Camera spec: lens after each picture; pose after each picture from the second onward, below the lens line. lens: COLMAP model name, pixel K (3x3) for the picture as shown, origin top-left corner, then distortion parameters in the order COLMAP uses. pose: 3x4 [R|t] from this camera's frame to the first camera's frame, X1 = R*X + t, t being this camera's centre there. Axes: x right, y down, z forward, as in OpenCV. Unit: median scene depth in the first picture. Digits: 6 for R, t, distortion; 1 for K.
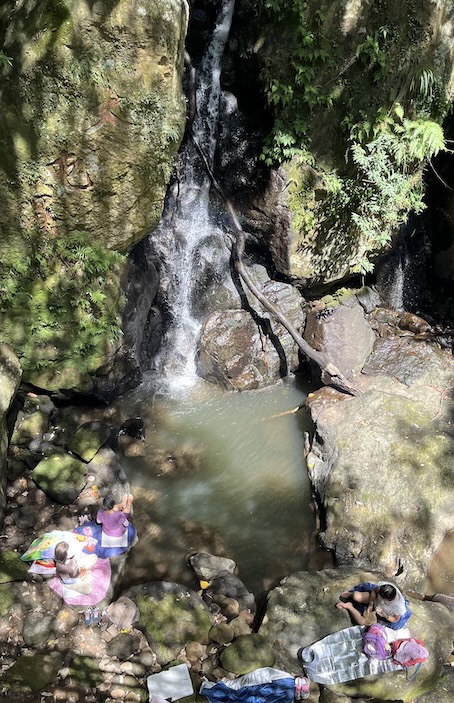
lens RADIAL K [[516.1, 0, 226.6], [0, 516.1, 354.0], [0, 0, 1]] dist [0.036772, -0.004704]
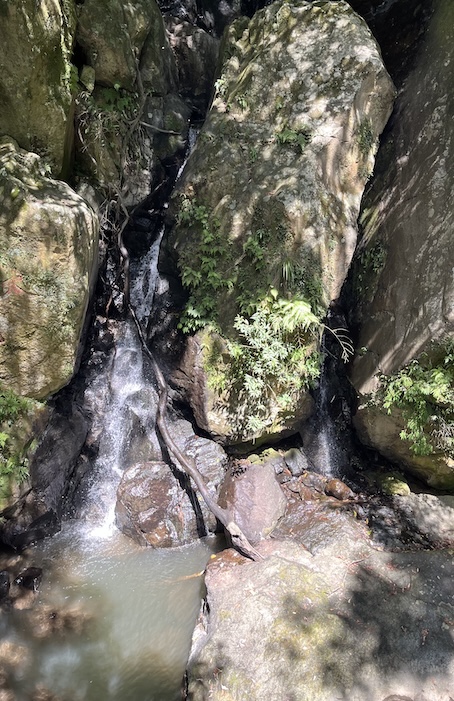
lens RADIAL K [[506.3, 0, 228.0], [0, 506.3, 346.5], [0, 0, 1]] dist [0.067975, 0.023833]
pose [[0.989785, 0.032789, -0.138746, 0.314082], [-0.078140, 0.938765, -0.335579, 0.030871], [0.119247, 0.342993, 0.931738, -0.021742]]
